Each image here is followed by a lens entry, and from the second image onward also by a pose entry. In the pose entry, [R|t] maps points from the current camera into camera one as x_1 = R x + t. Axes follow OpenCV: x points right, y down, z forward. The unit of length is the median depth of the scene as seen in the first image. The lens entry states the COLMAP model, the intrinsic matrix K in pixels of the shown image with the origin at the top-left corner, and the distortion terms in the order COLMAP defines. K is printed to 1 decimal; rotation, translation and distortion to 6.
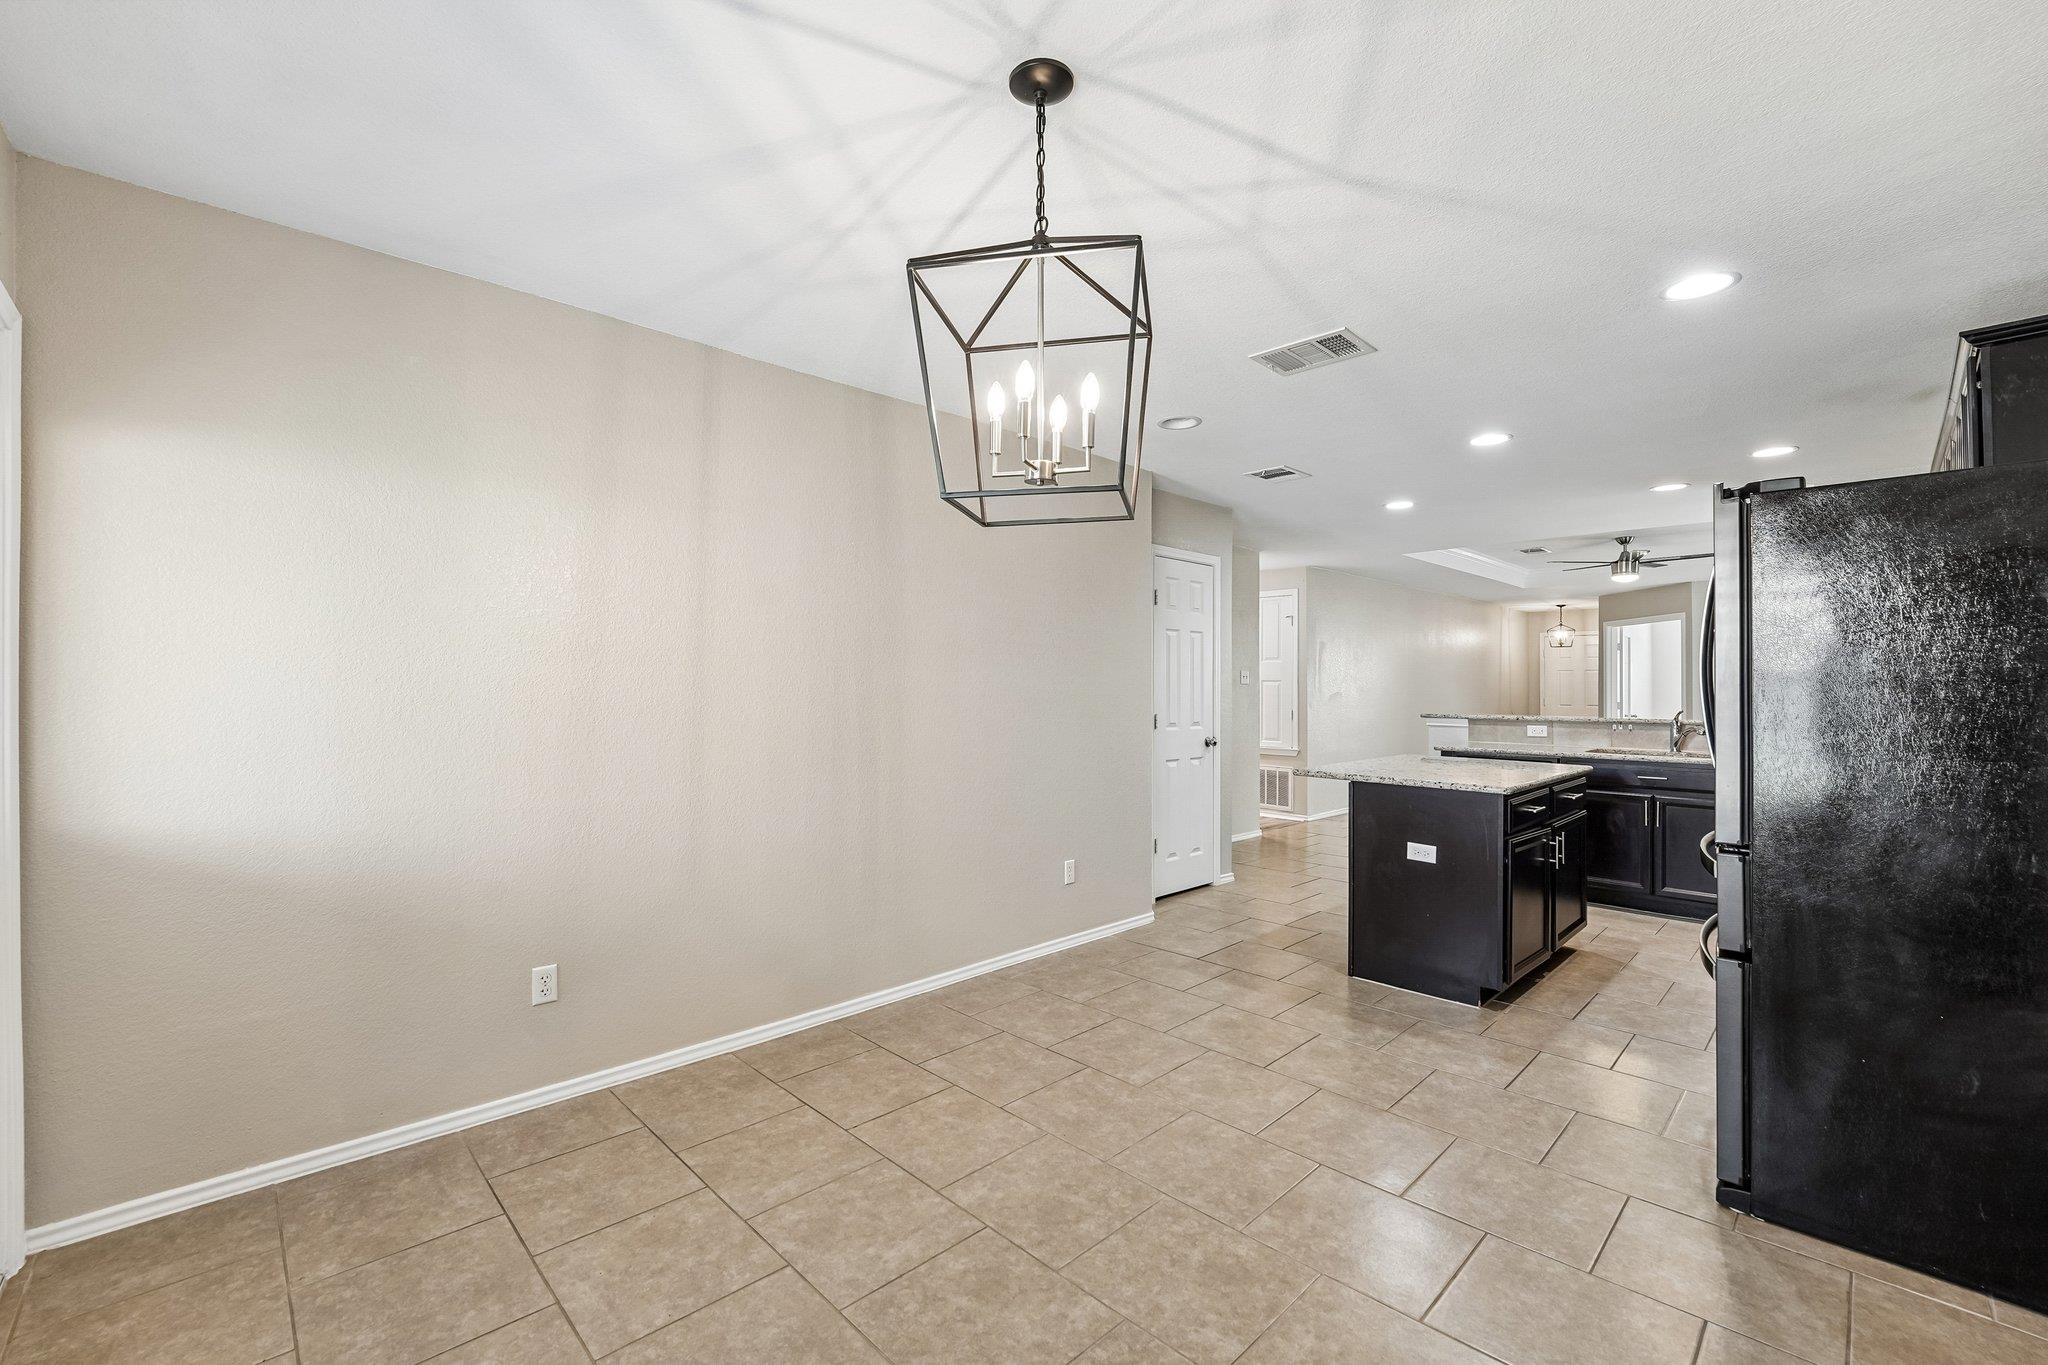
lens RADIAL K [[845.3, 0, 989.1], [0, 845.3, 681.0], [0, 0, 1]] dist [-0.017085, -0.000215]
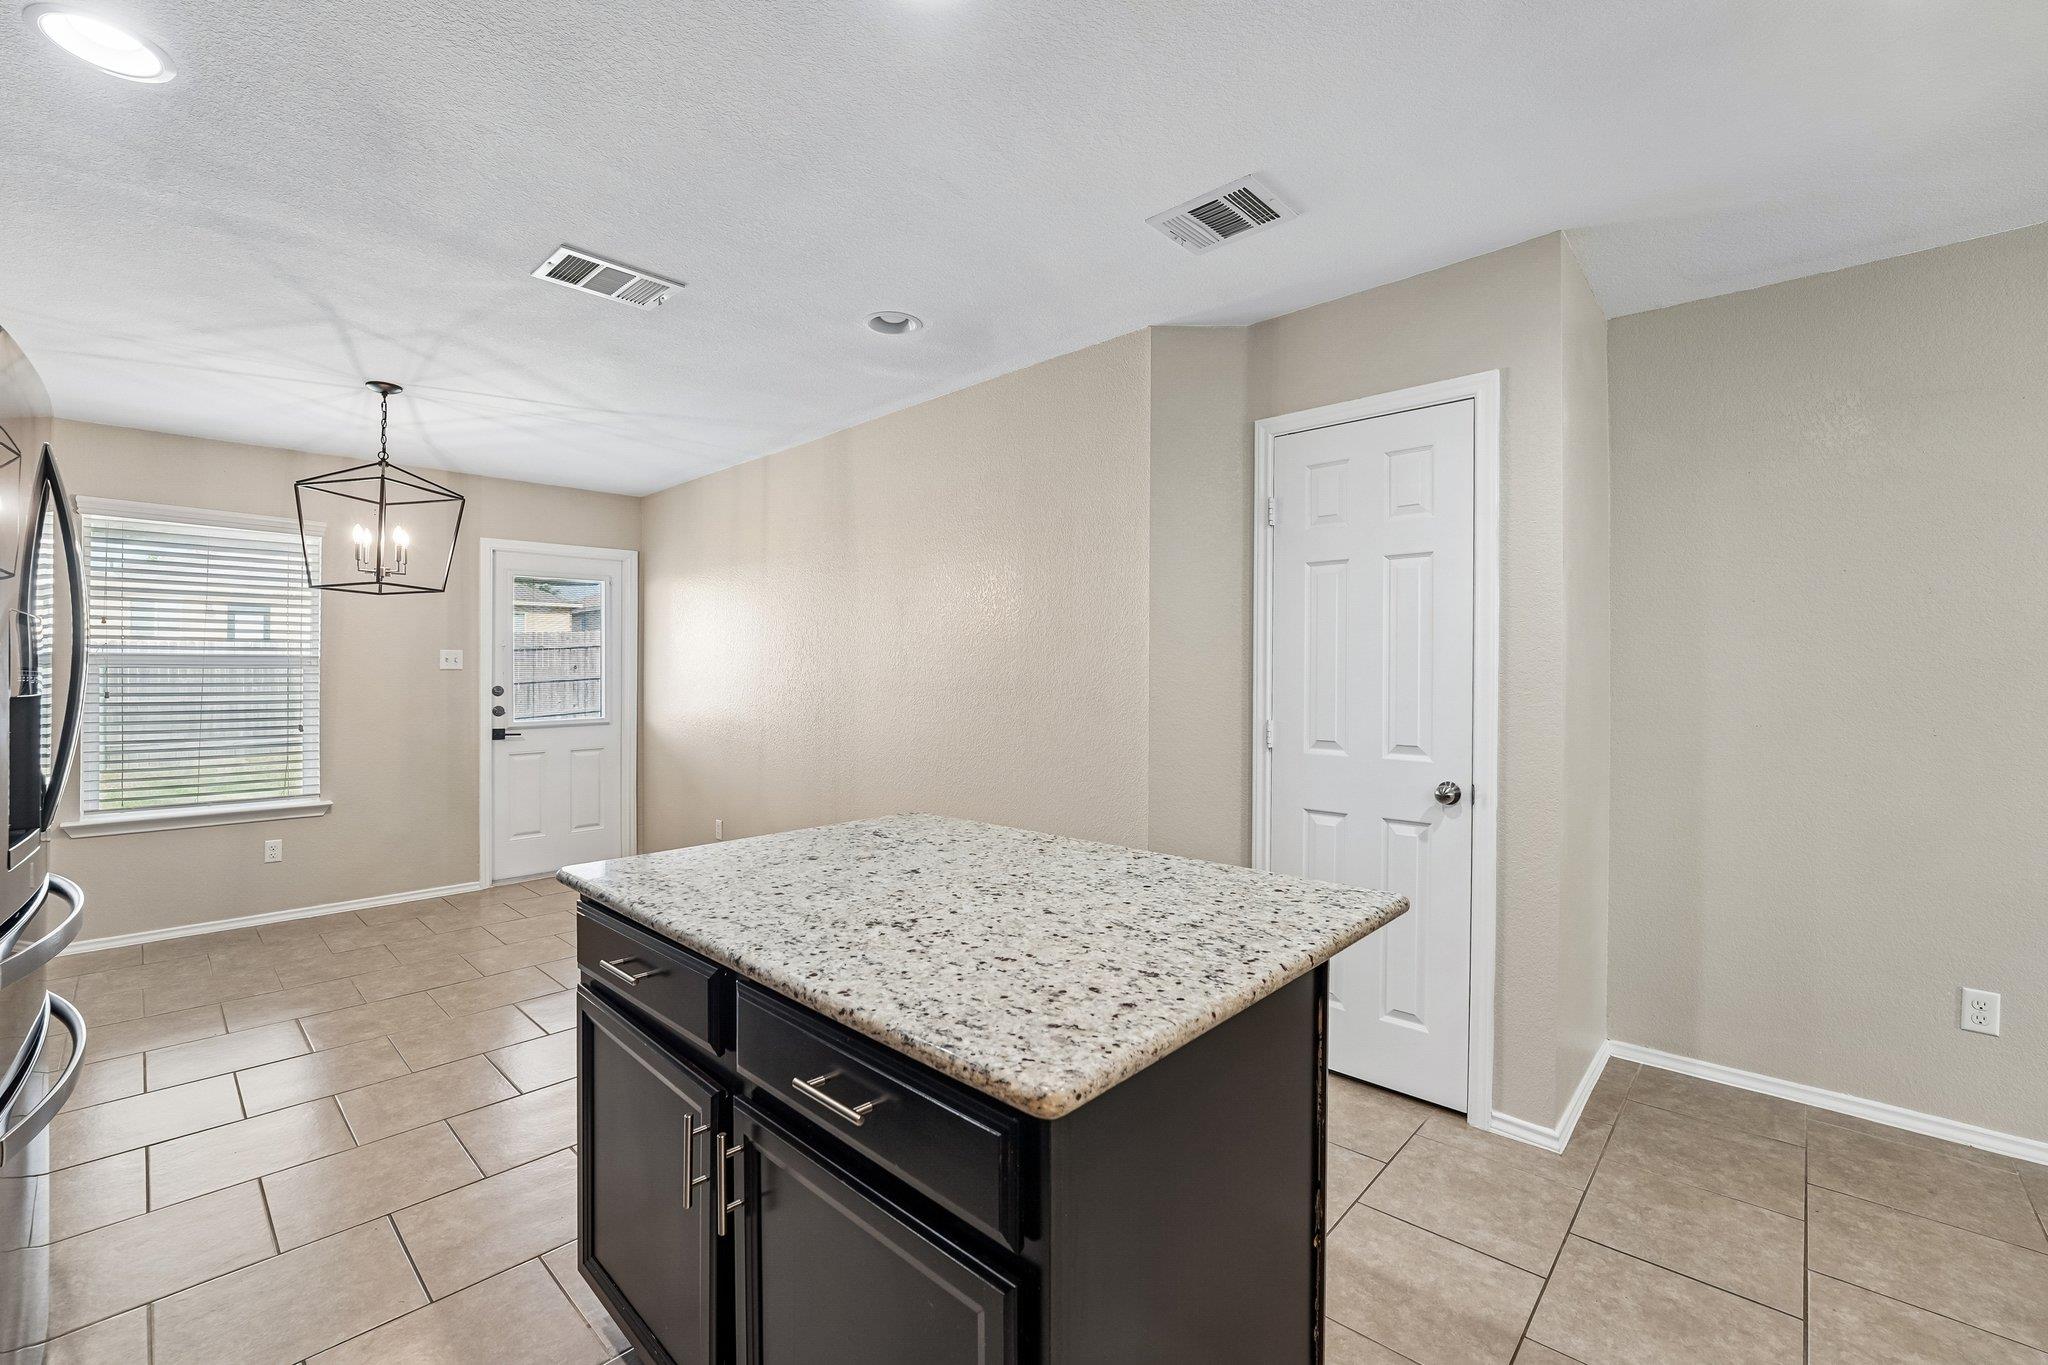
lens RADIAL K [[845.3, 0, 1016.0], [0, 845.3, 666.5], [0, 0, 1]] dist [-0.017085, -0.000215]
pose [[0.078547, -0.011518, -0.996844, 1.891978], [0.009327, 0.999898, -0.010819, 0.018633], [0.996867, -0.008448, 0.078646, 2.014827]]
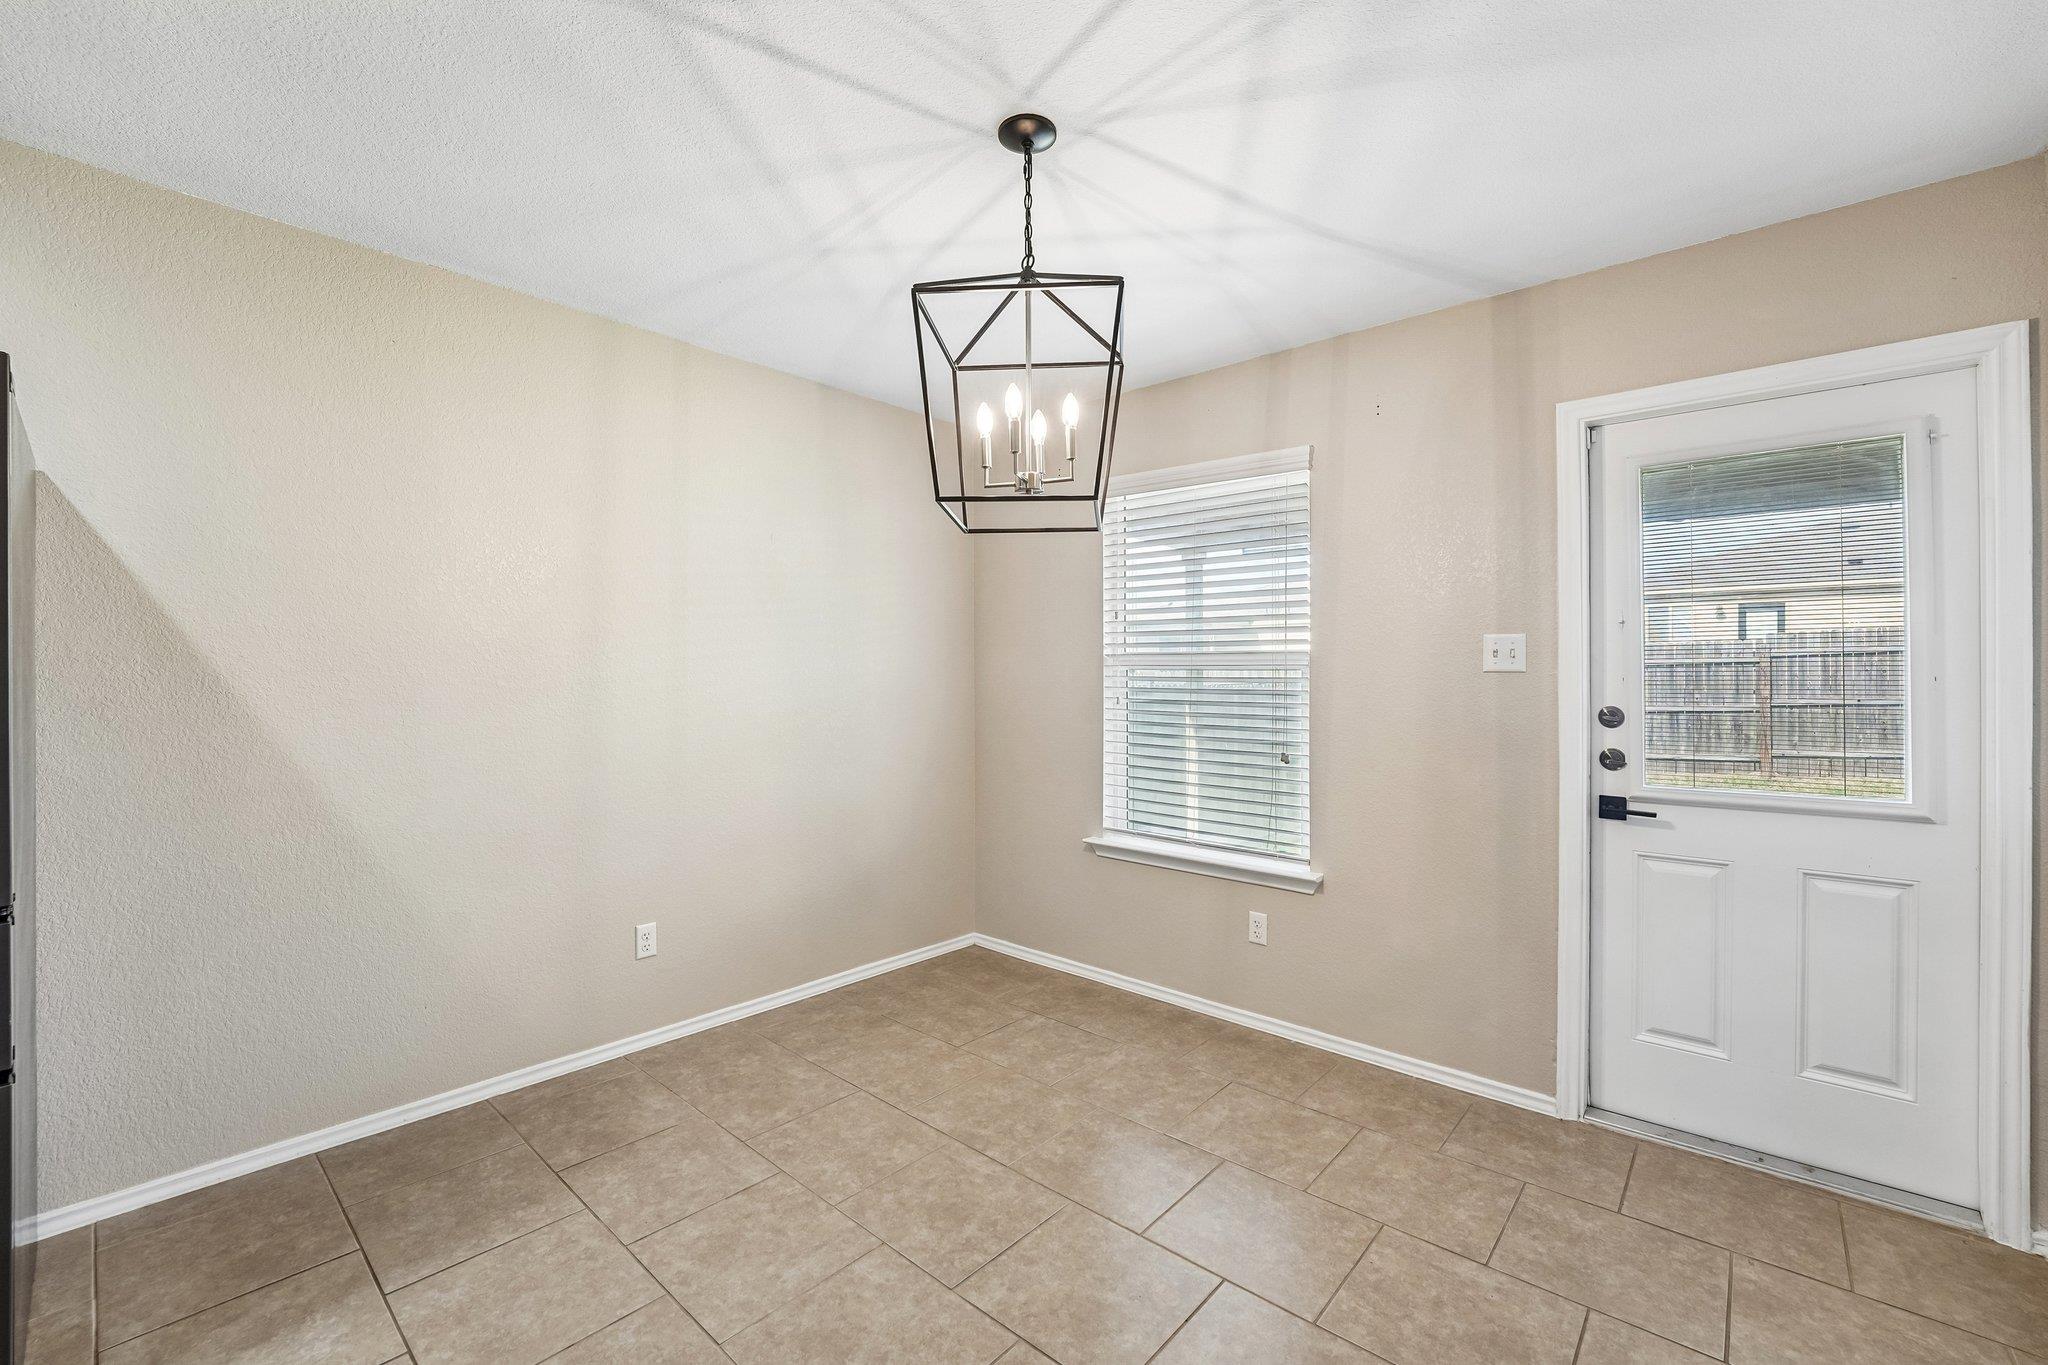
lens RADIAL K [[845.3, 0, 1018.2], [0, 845.3, 675.9], [0, 0, 1]] dist [-0.017085, -0.000215]
pose [[-0.993895, -0.010207, -0.109858, 0.174399], [-0.009250, 0.999915, -0.009222, 0.010091], [0.109943, -0.008149, -0.993905, 1.755068]]
